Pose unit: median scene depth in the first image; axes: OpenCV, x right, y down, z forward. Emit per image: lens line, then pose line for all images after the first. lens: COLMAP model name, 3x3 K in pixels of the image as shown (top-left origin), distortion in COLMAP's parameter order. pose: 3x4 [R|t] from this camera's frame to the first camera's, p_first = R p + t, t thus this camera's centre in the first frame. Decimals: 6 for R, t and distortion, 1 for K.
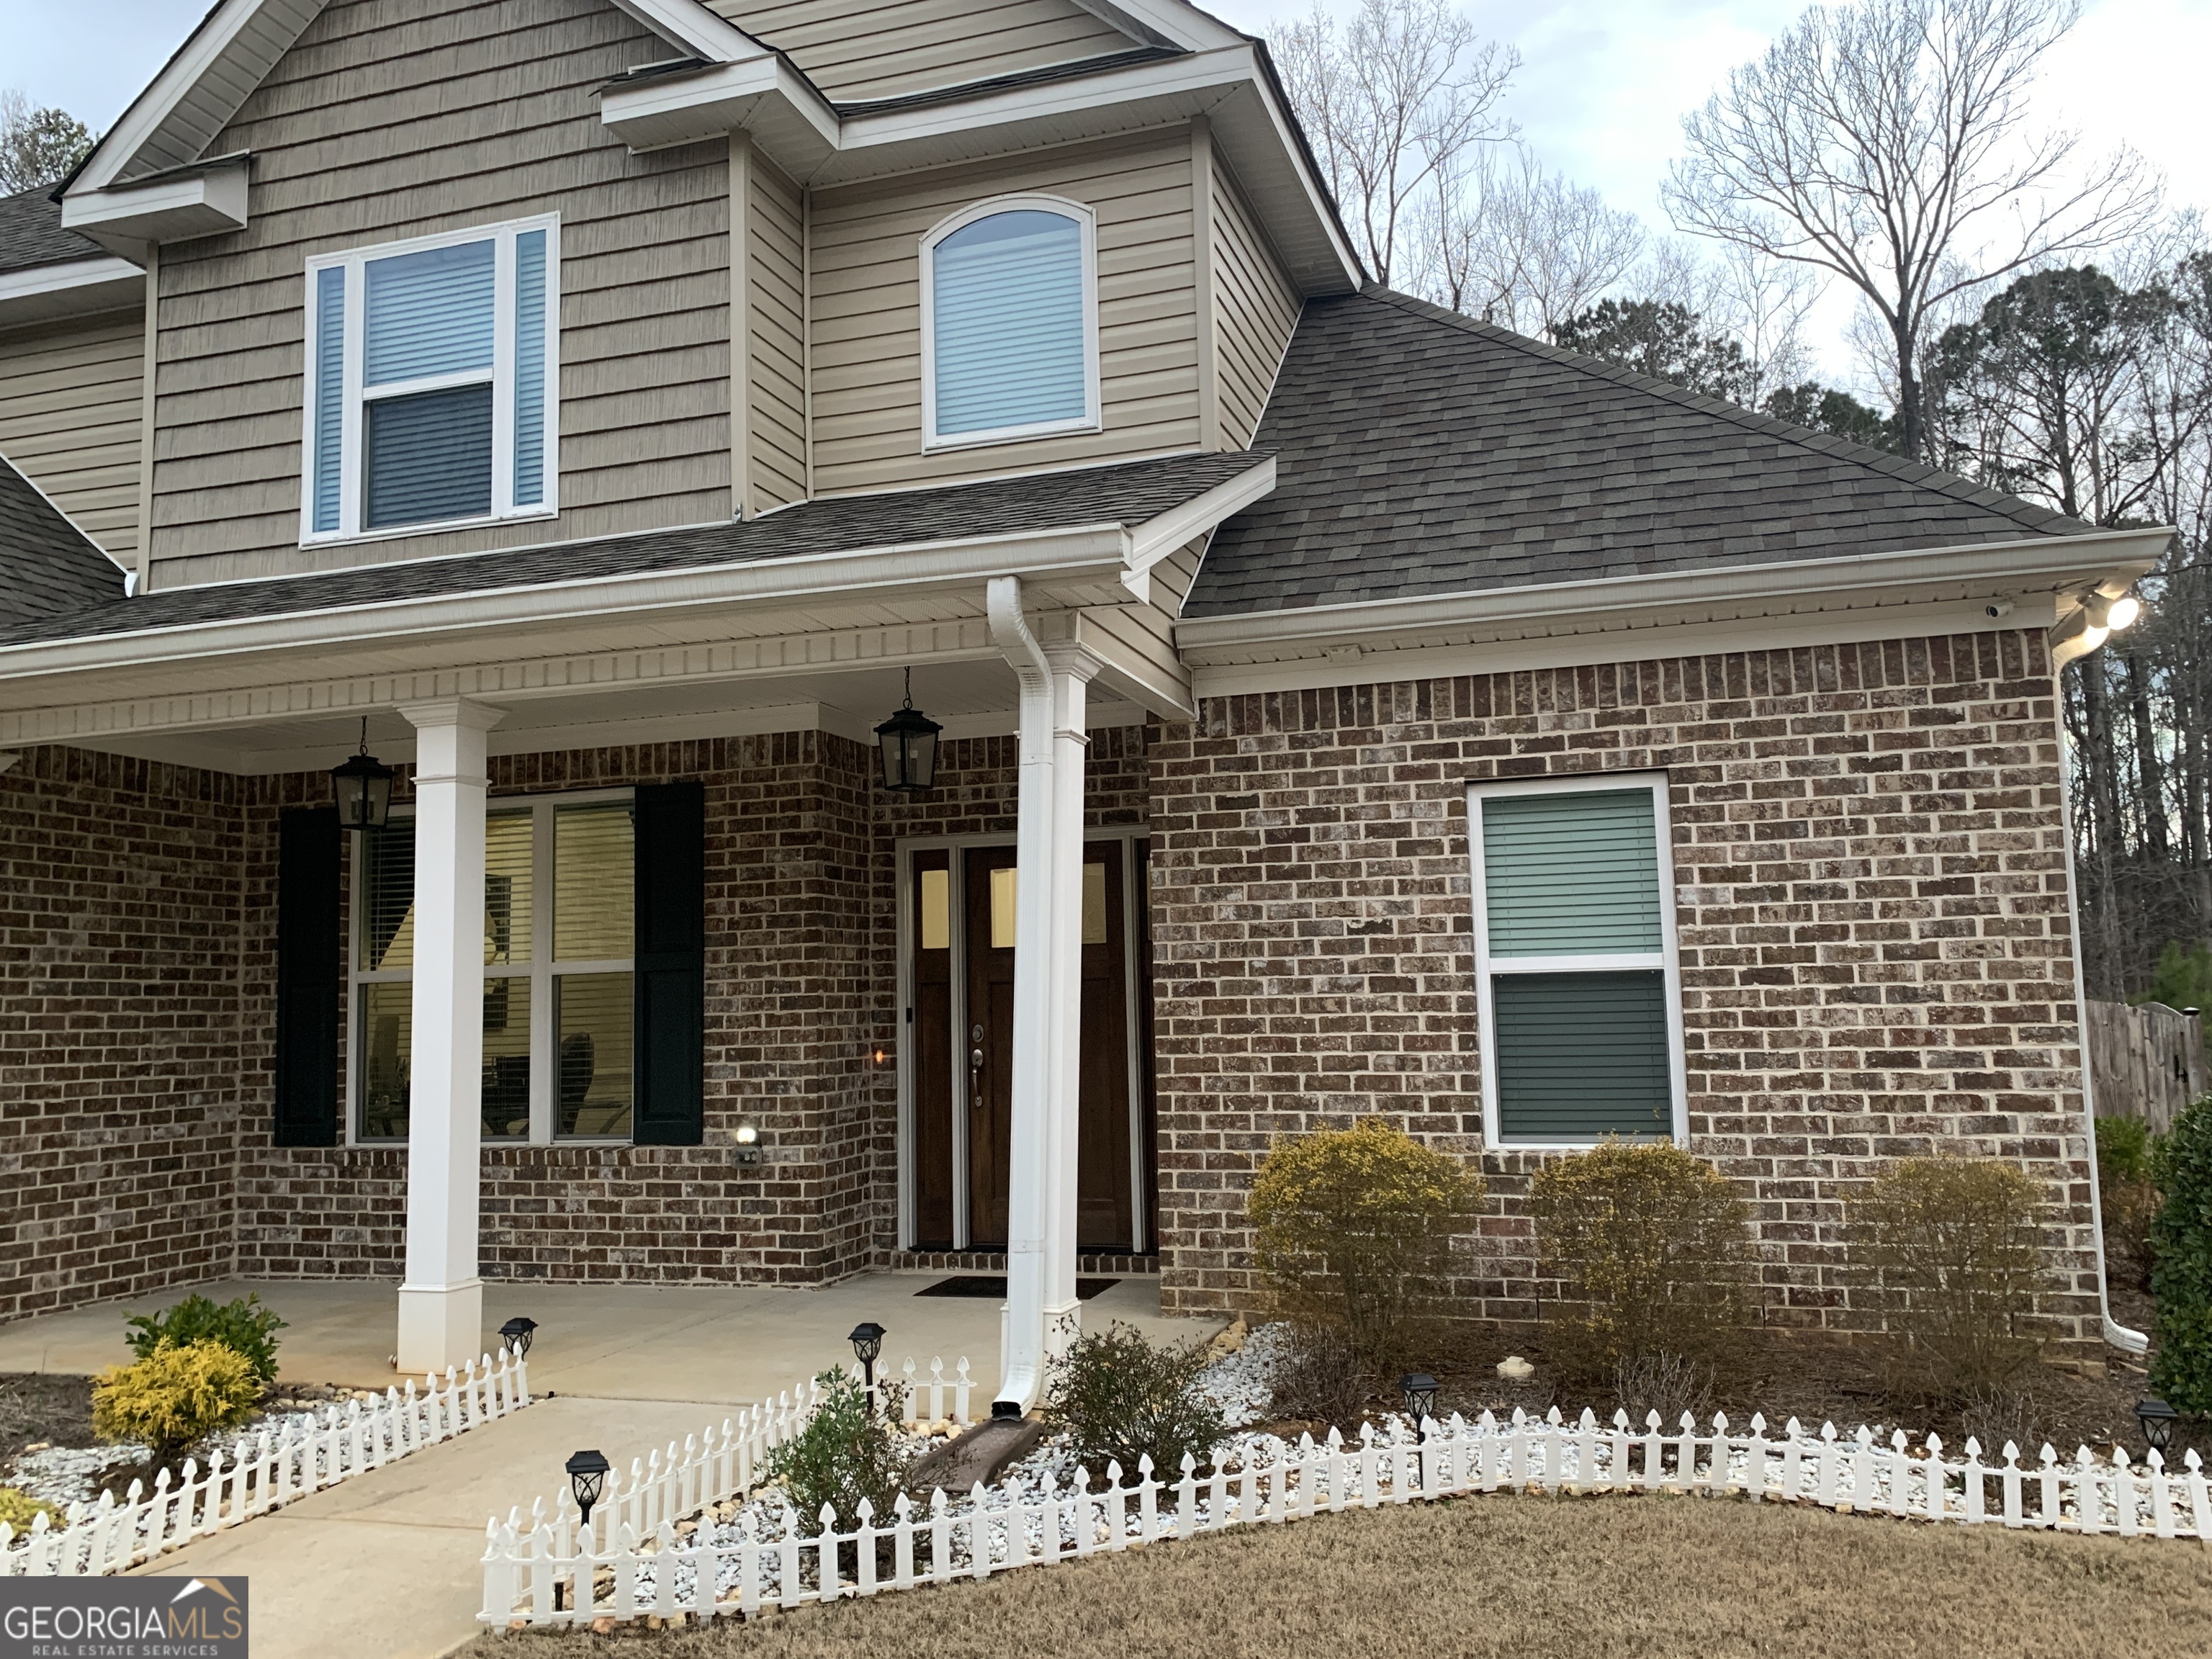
lens RADIAL K [[1796.1, 0, 1115.3], [0, 1796.1, 829.7], [0, 0, 1]] dist [0.025644, -0.020895]
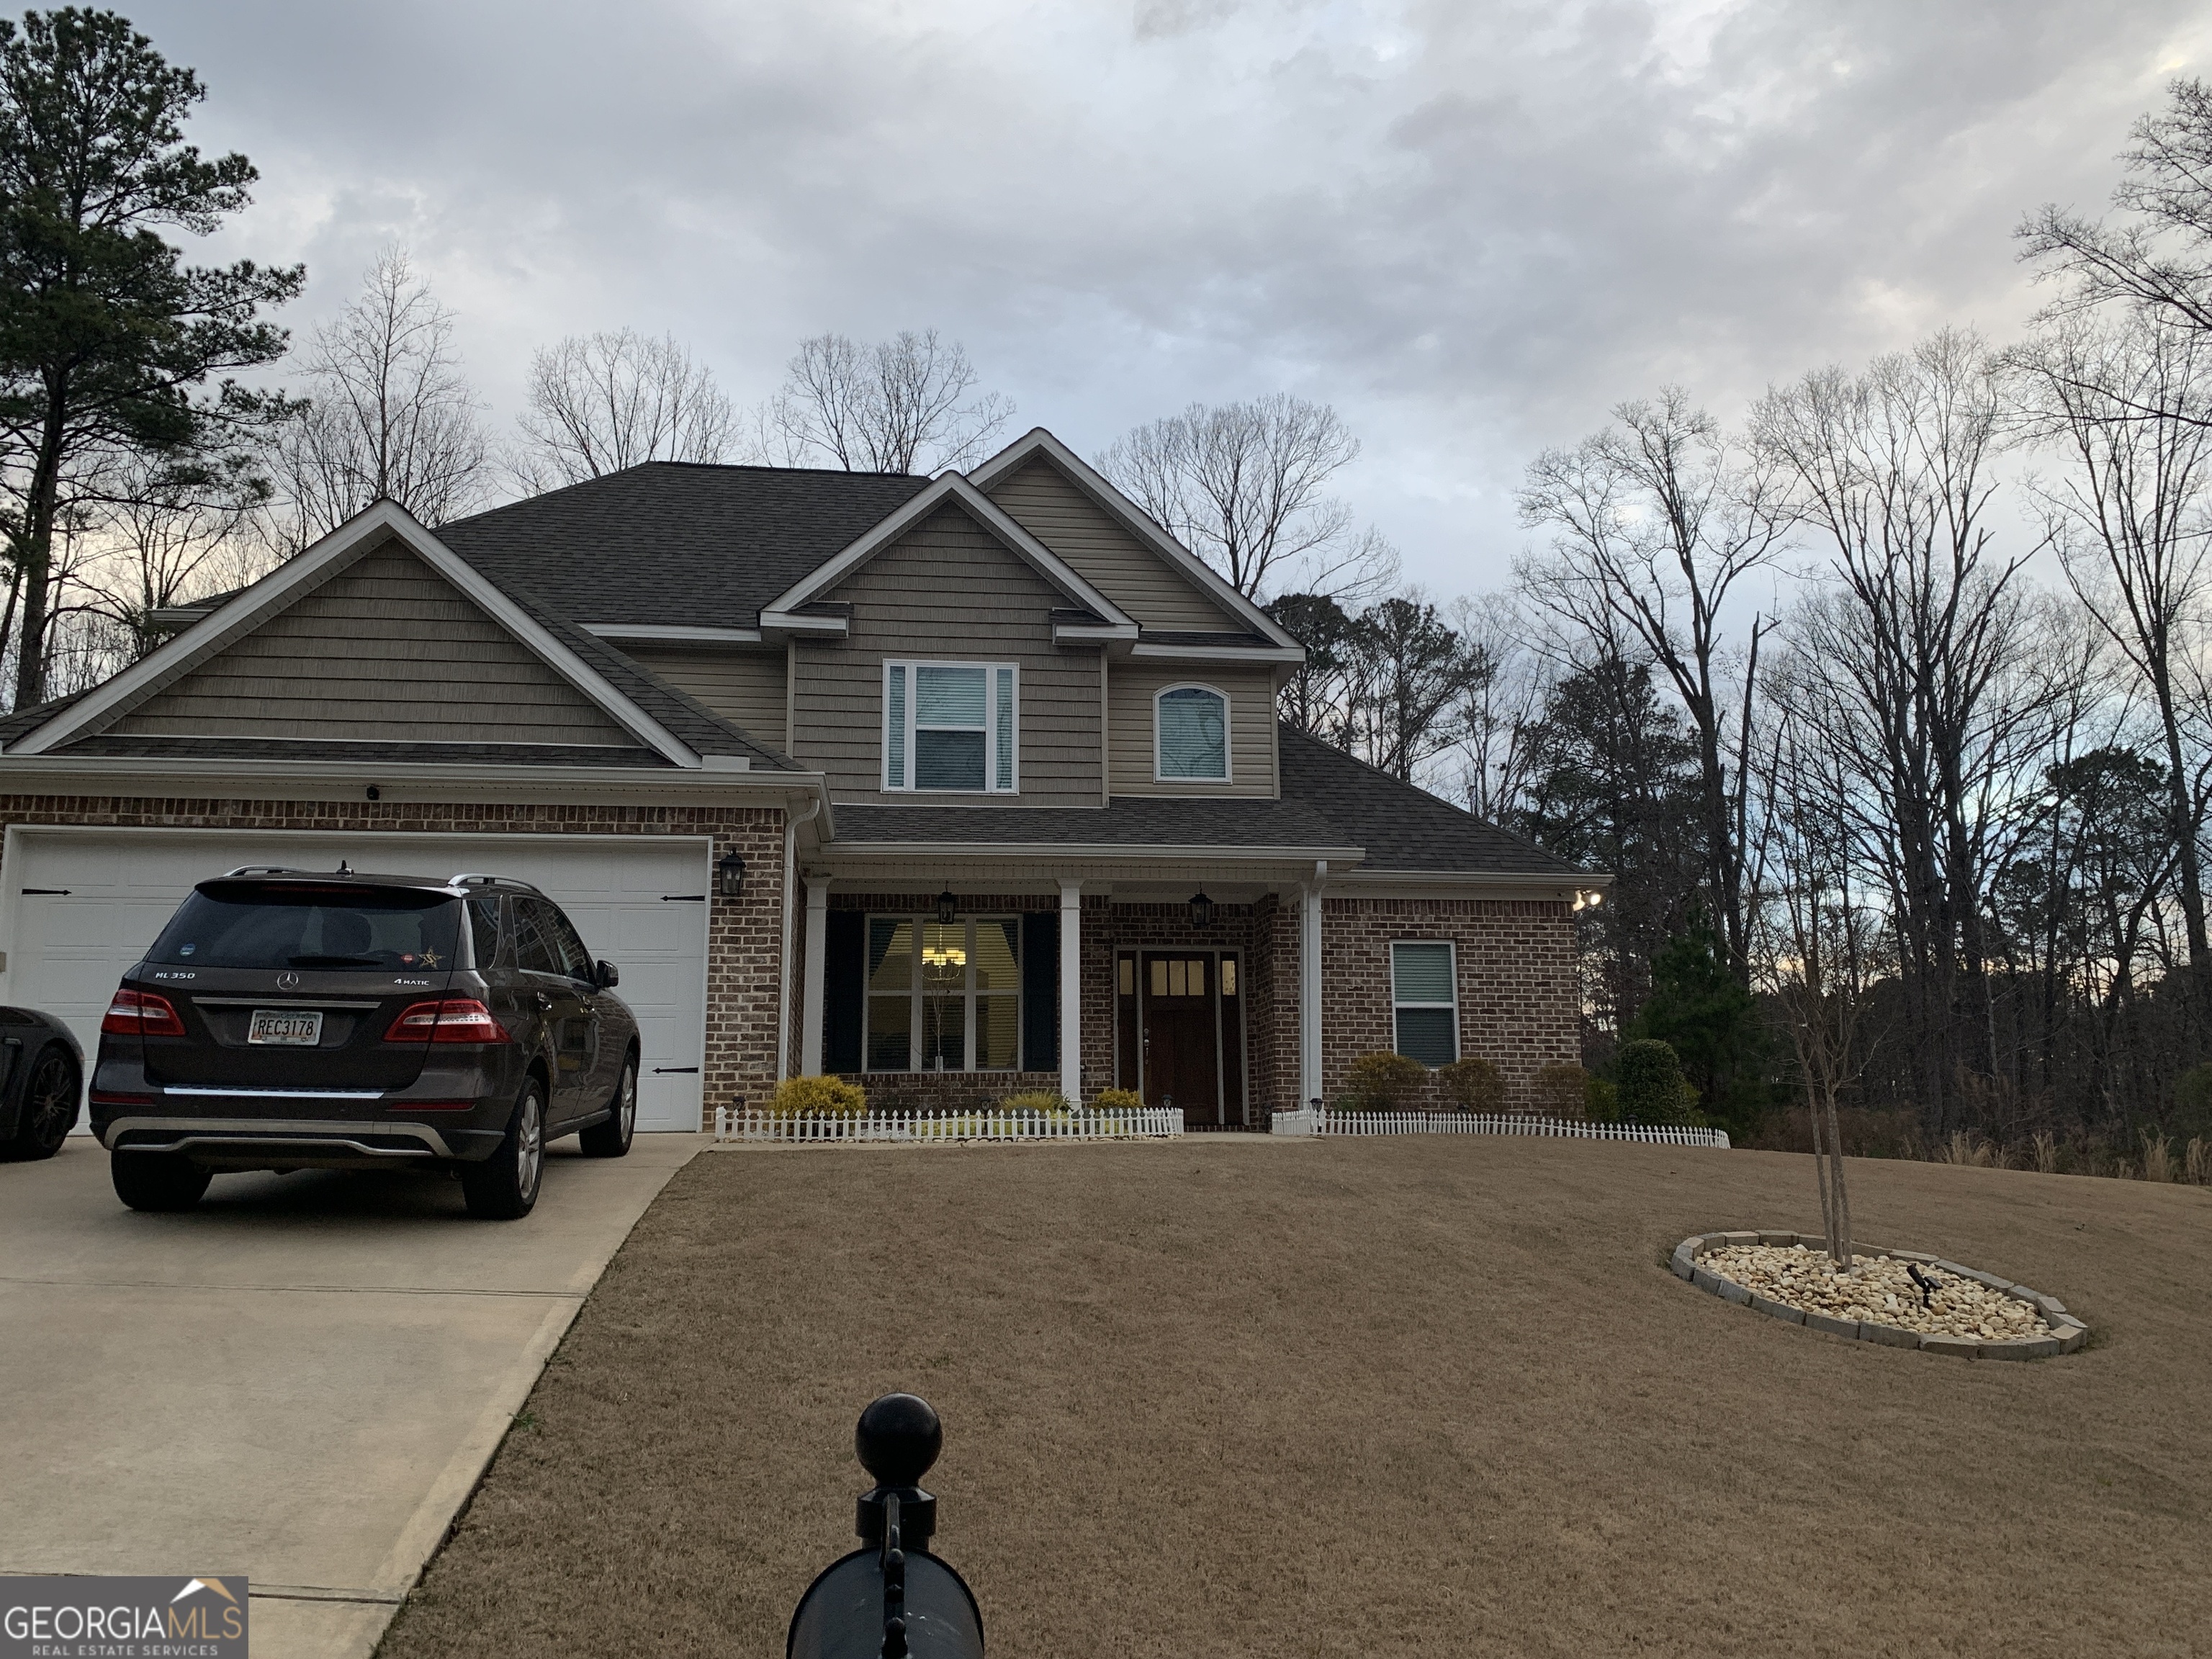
lens RADIAL K [[1796.1, 0, 1106.8], [0, 1796.1, 828.1], [0, 0, 1]] dist [0.025644, -0.020895]
pose [[0.906905, 0.096958, 0.410027, -1.454722], [-0.059739, 0.992921, -0.102662, 0.124644], [-0.417078, 0.068610, 0.906277, -1.438986]]
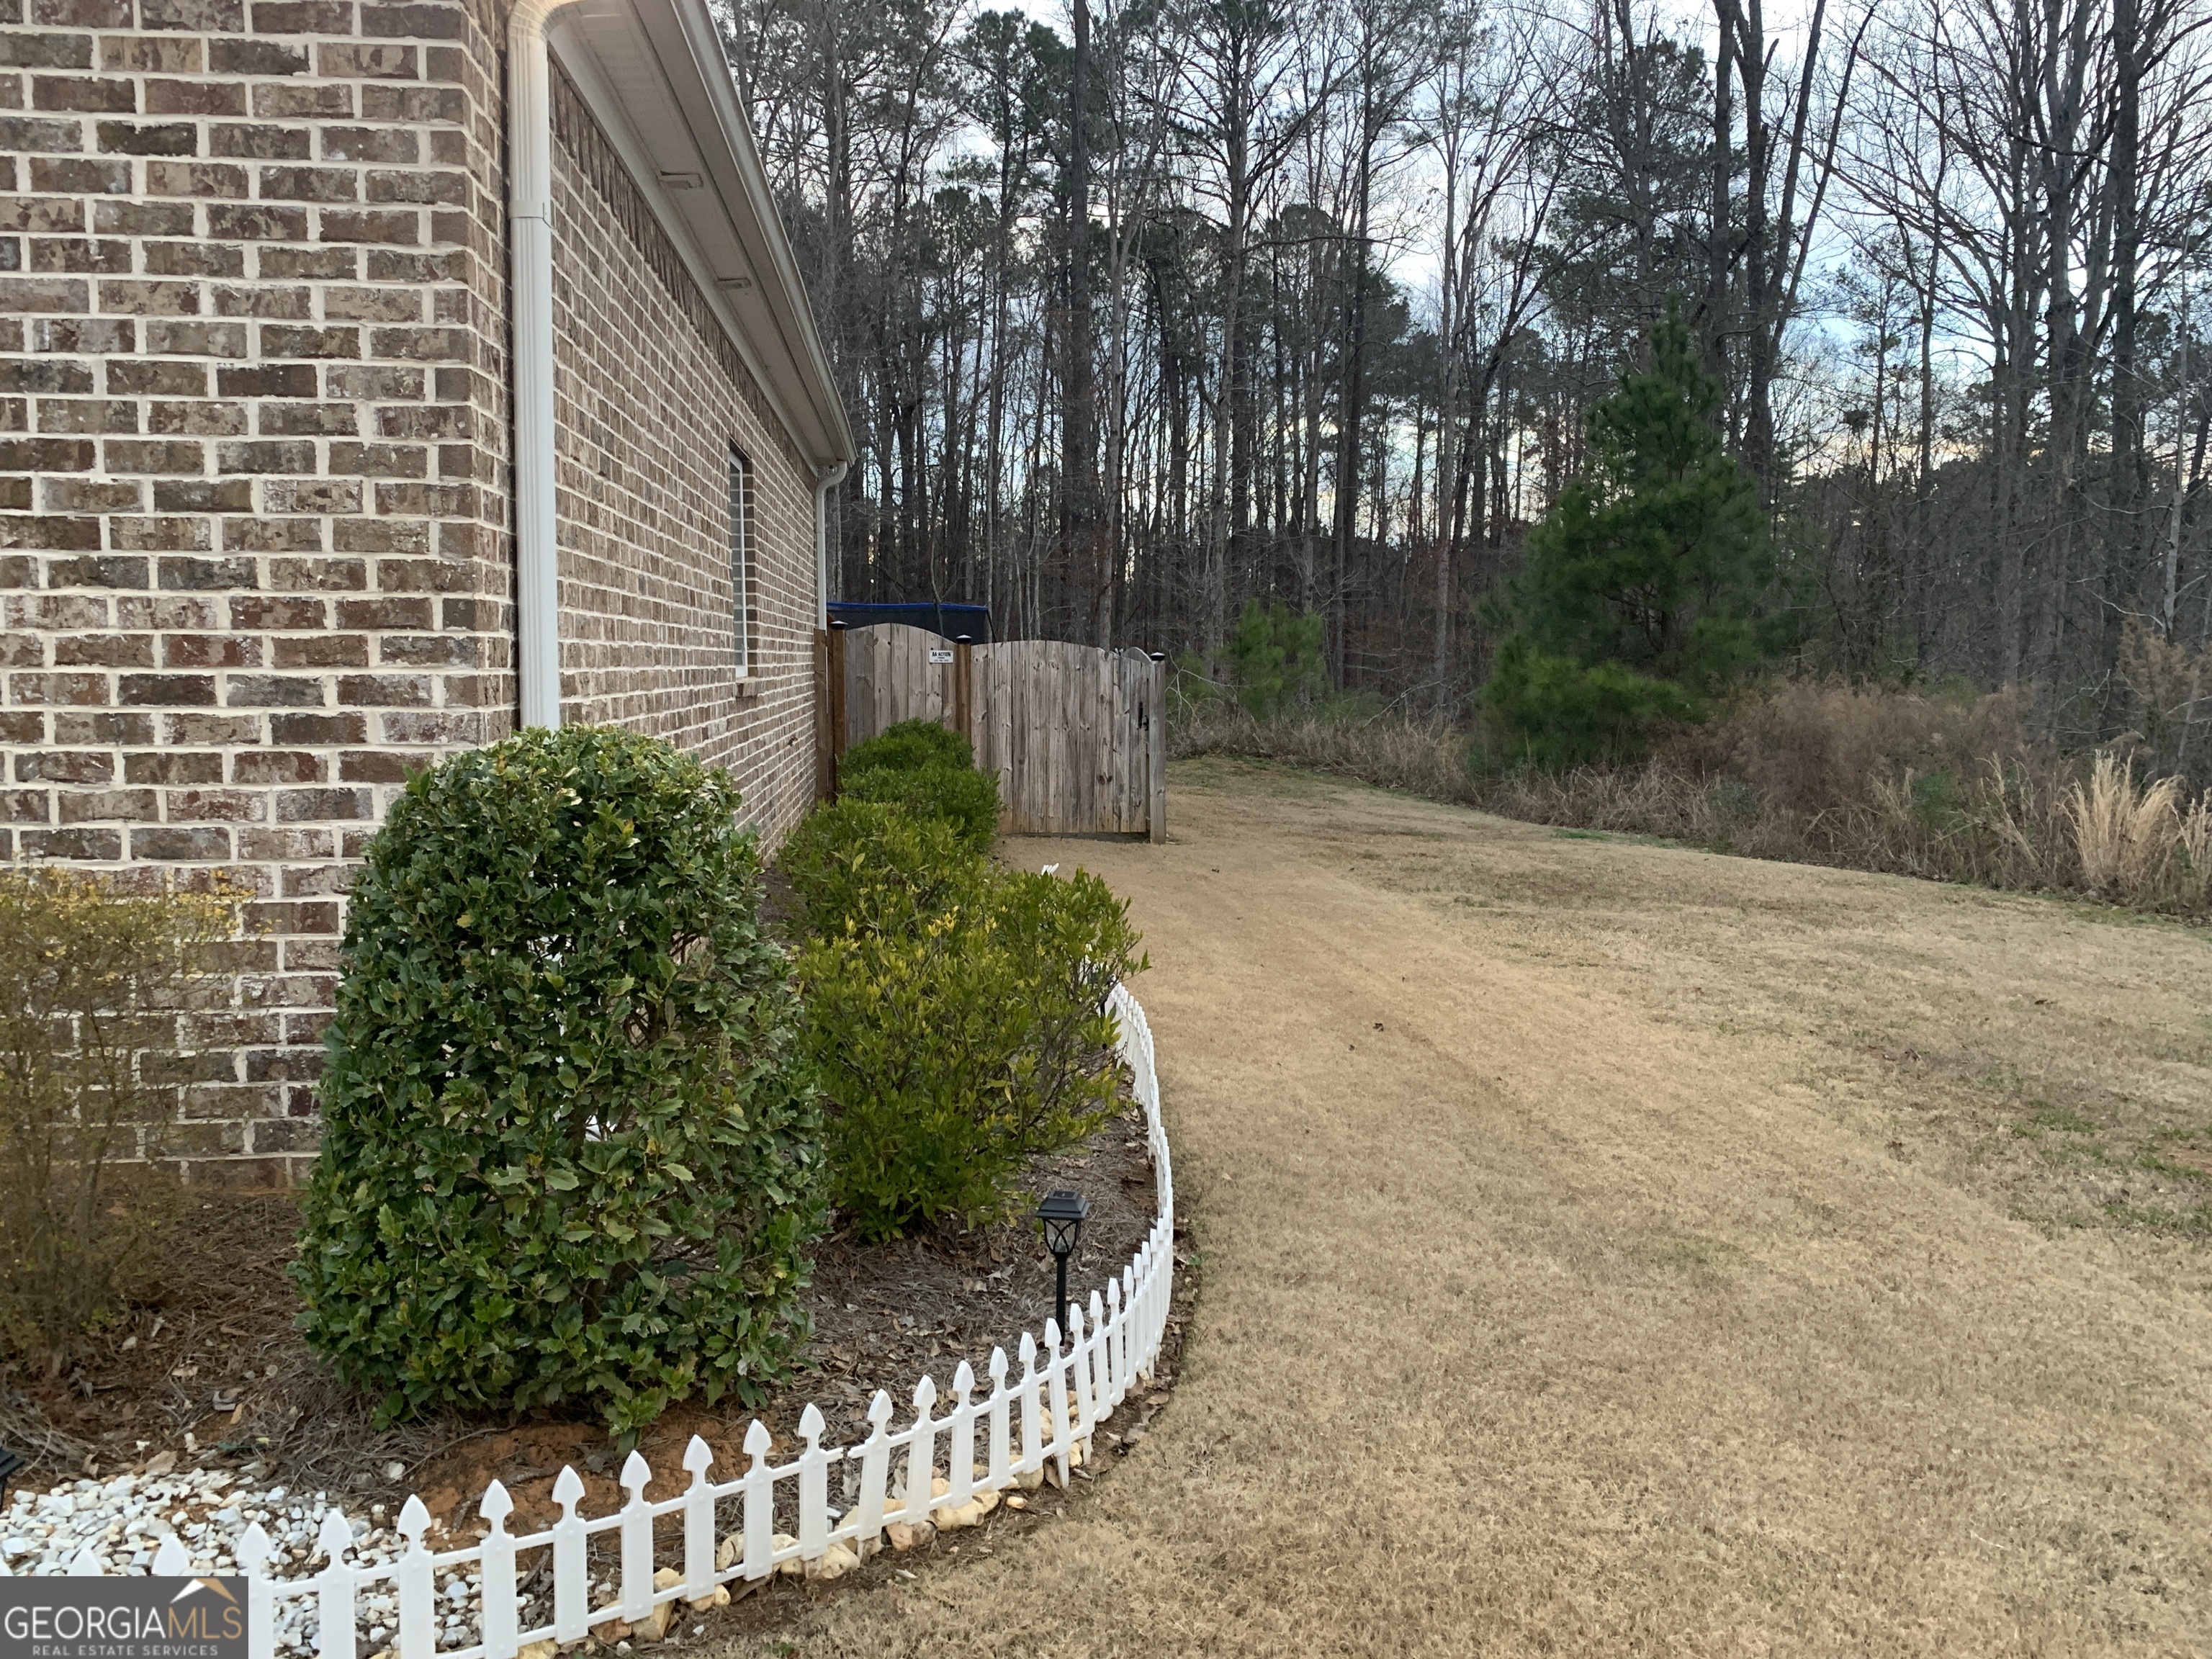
lens RADIAL K [[1796.1, 0, 1107.9], [0, 1796.1, 826.2], [0, 0, 1]] dist [0.025644, -0.020895]
pose [[0.916076, -0.014789, 0.400731, 0.468656], [-0.063130, 0.981540, 0.180540, 0.049033], [-0.396003, -0.190686, 0.898232, 0.371807]]
